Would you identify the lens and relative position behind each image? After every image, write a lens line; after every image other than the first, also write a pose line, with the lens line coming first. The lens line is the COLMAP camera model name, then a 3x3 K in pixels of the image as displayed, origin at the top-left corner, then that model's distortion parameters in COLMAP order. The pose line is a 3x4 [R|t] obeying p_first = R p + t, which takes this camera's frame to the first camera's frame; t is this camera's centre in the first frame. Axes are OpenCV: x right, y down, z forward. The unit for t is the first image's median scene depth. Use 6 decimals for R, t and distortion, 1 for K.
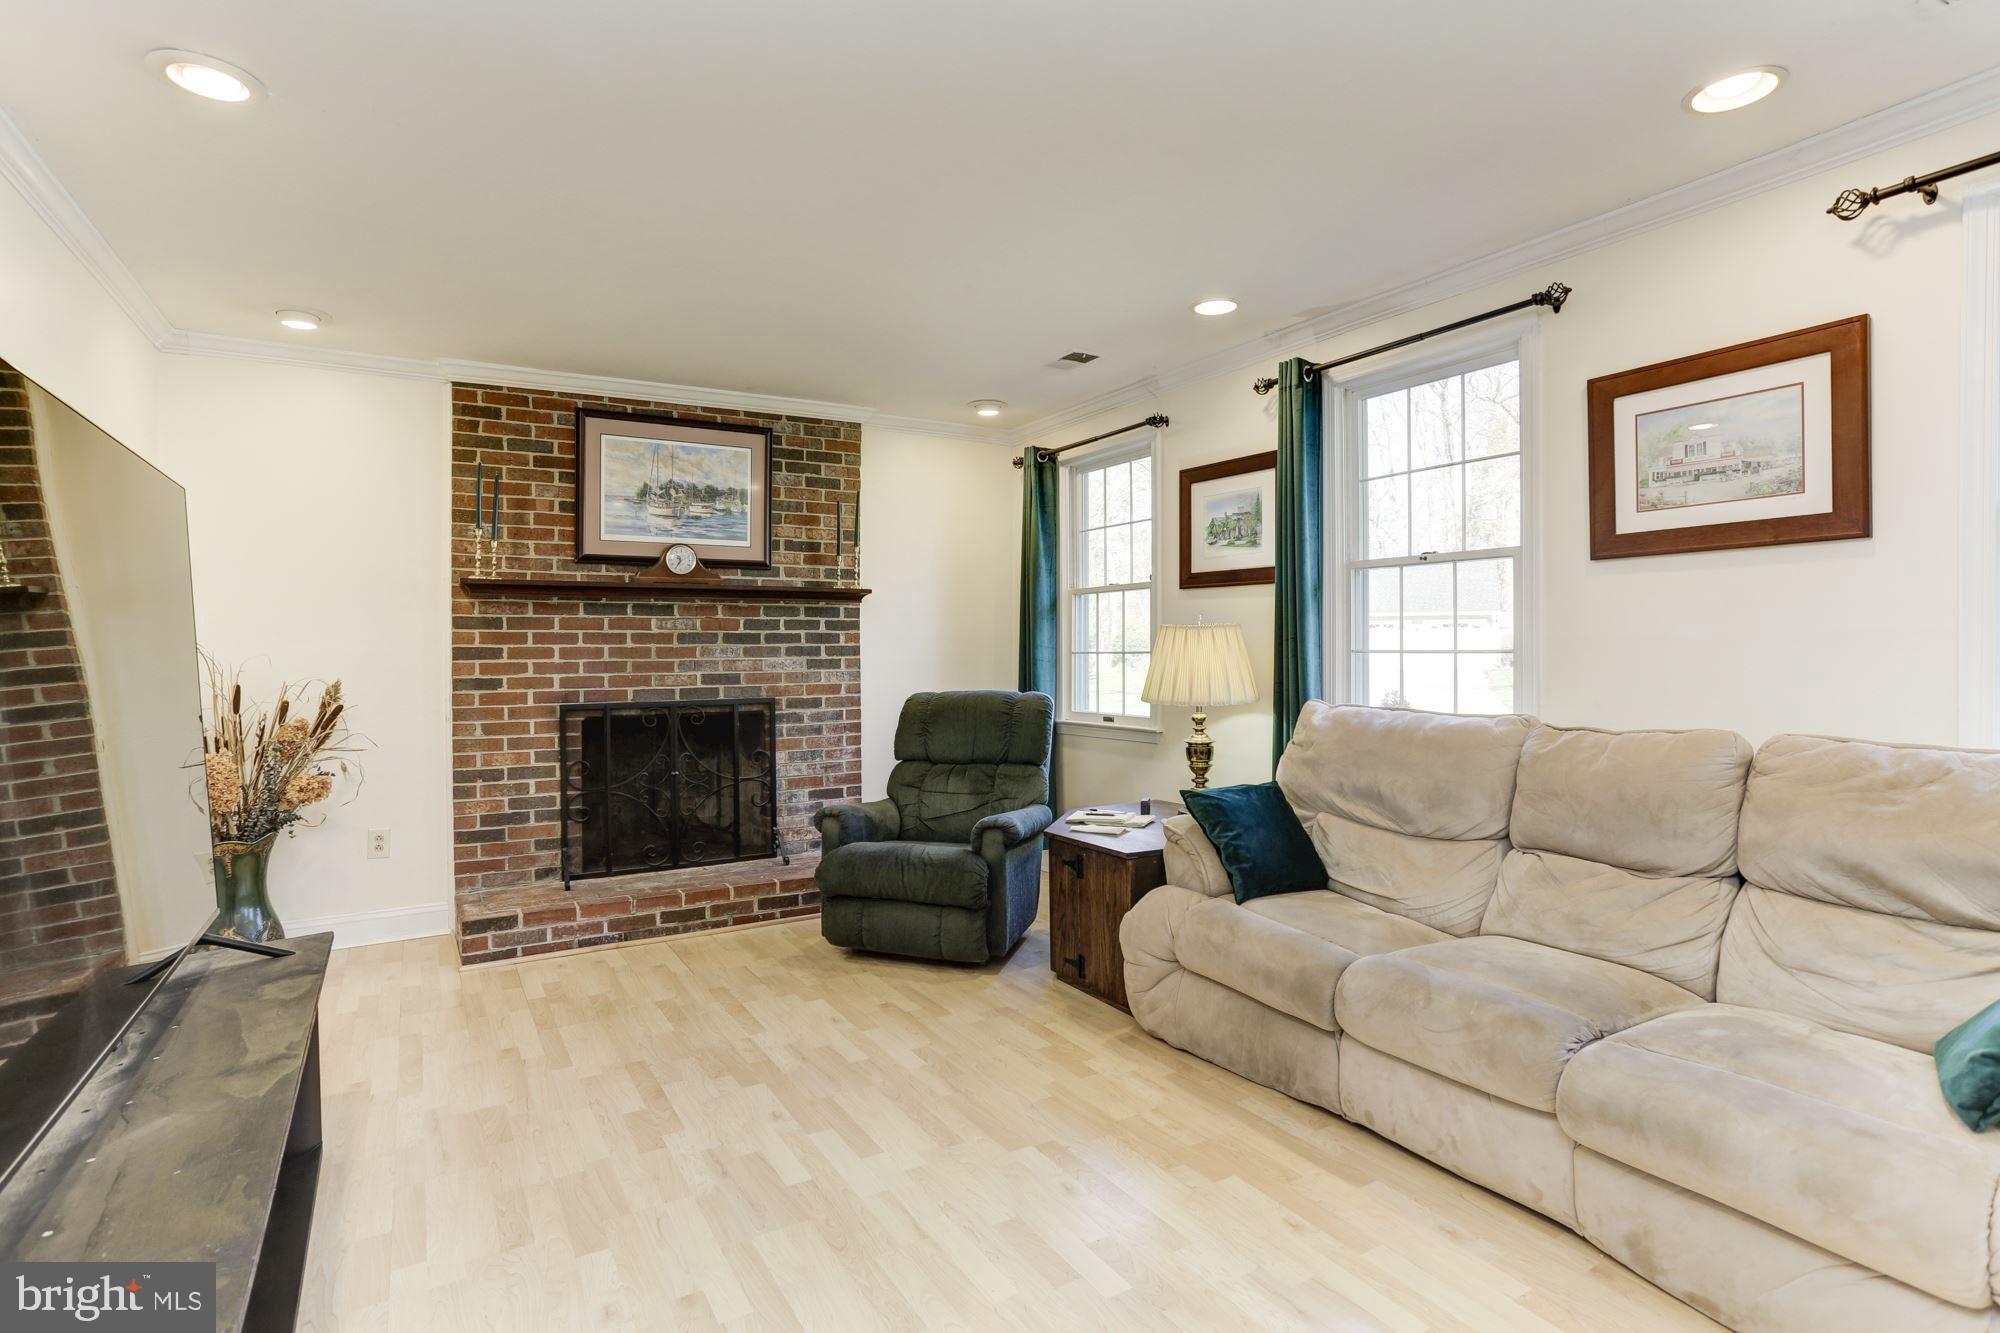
lens RADIAL K [[1021.4, 0, 971.6], [0, 1021.4, 649.2], [0, 0, 1]] dist [-0.033296, 0.023283]
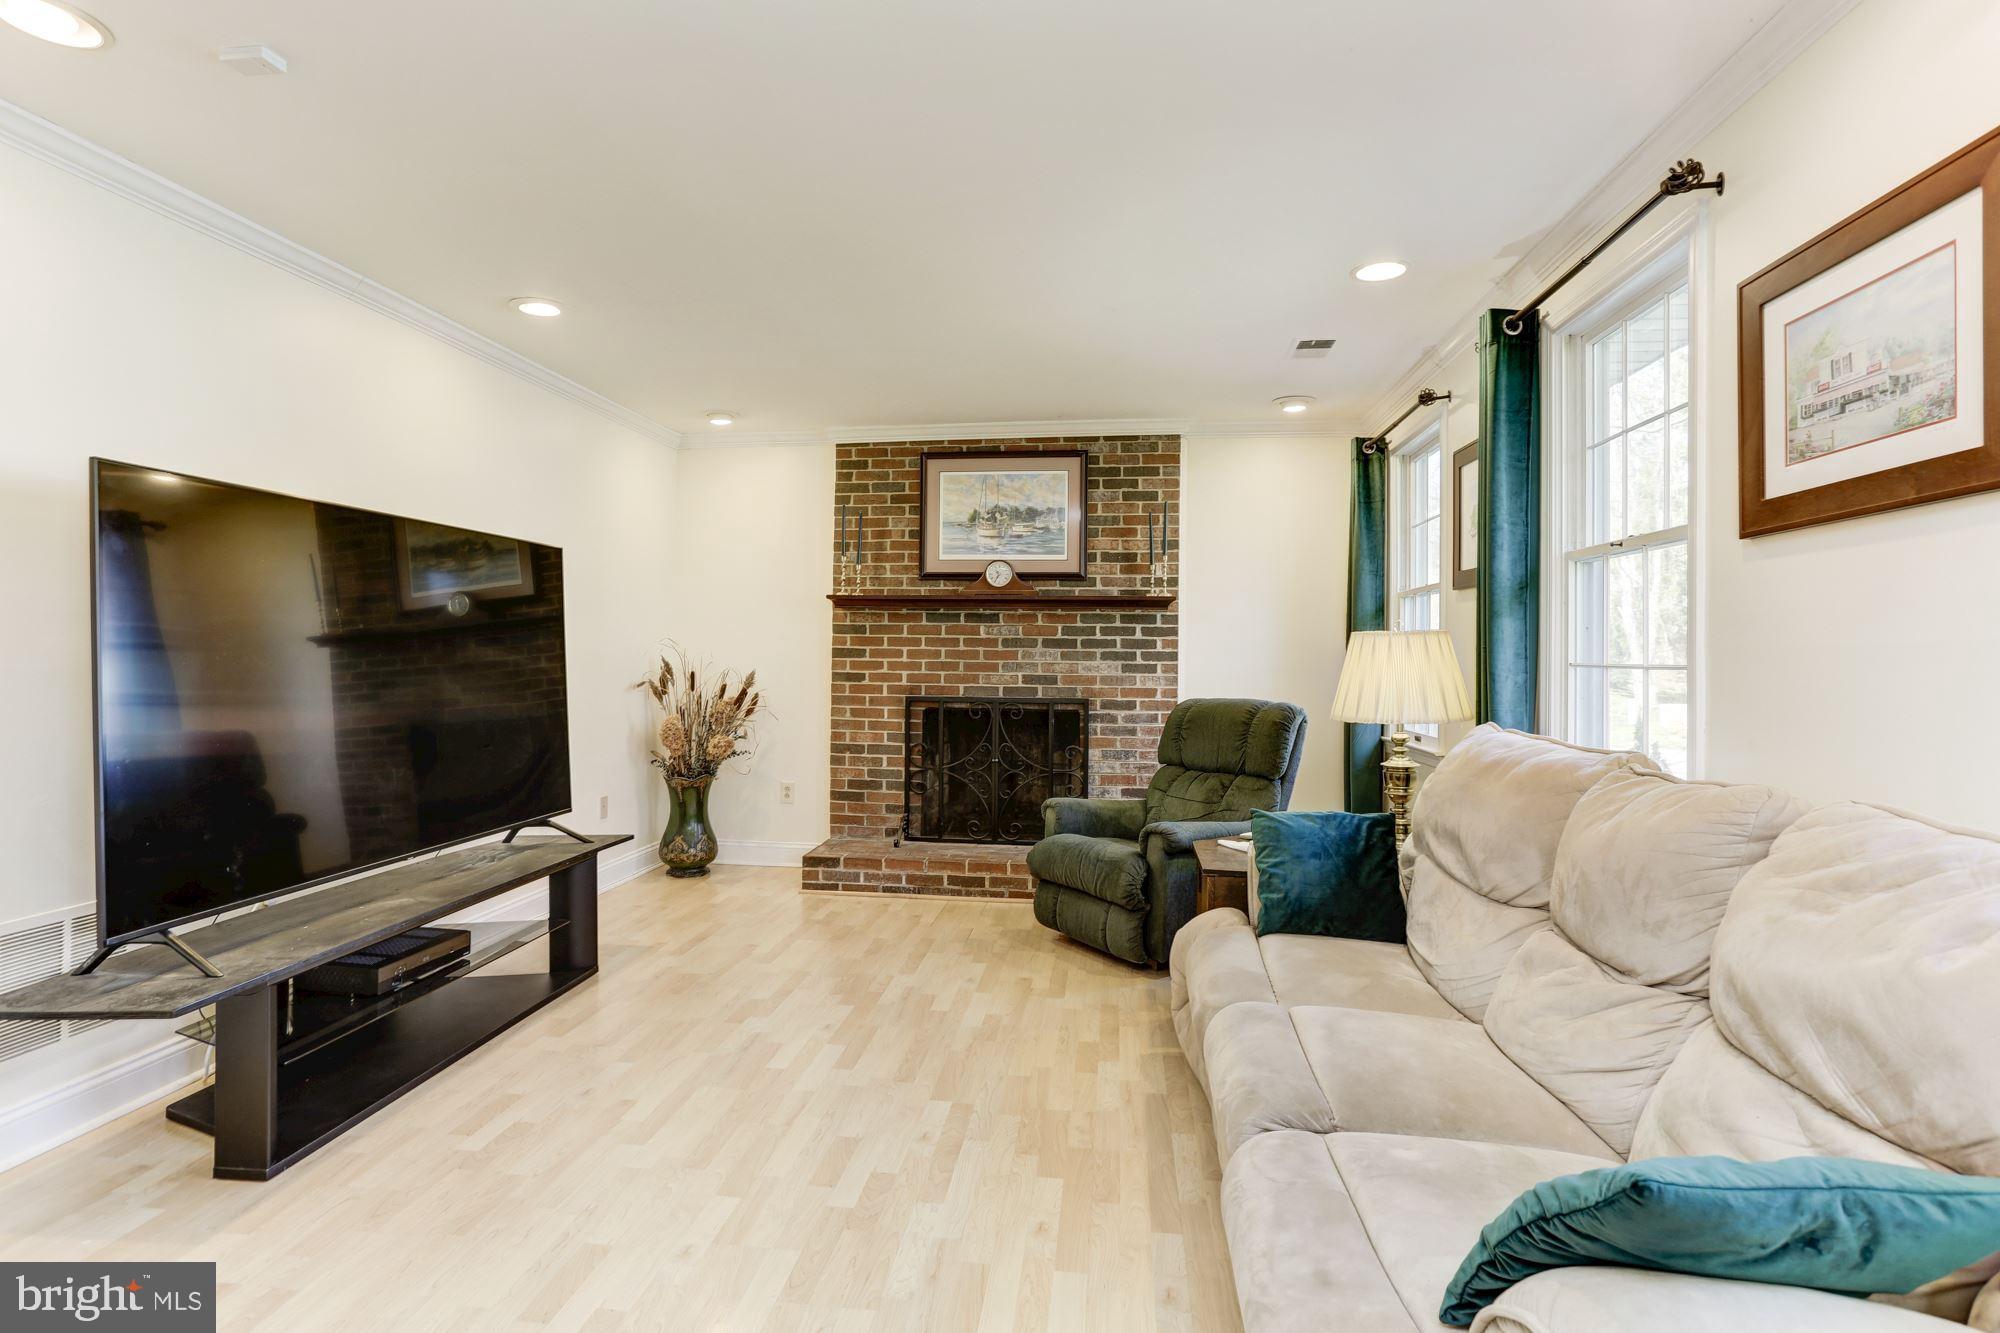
lens RADIAL K [[1021.4, 0, 946.1], [0, 1021.4, 641.3], [0, 0, 1]] dist [-0.033296, 0.023283]
pose [[0.777029, 0.007478, -0.629420, 0.450334], [-0.017164, 0.999809, -0.009311, -0.000652], [0.629231, 0.018038, 0.777009, 0.078970]]
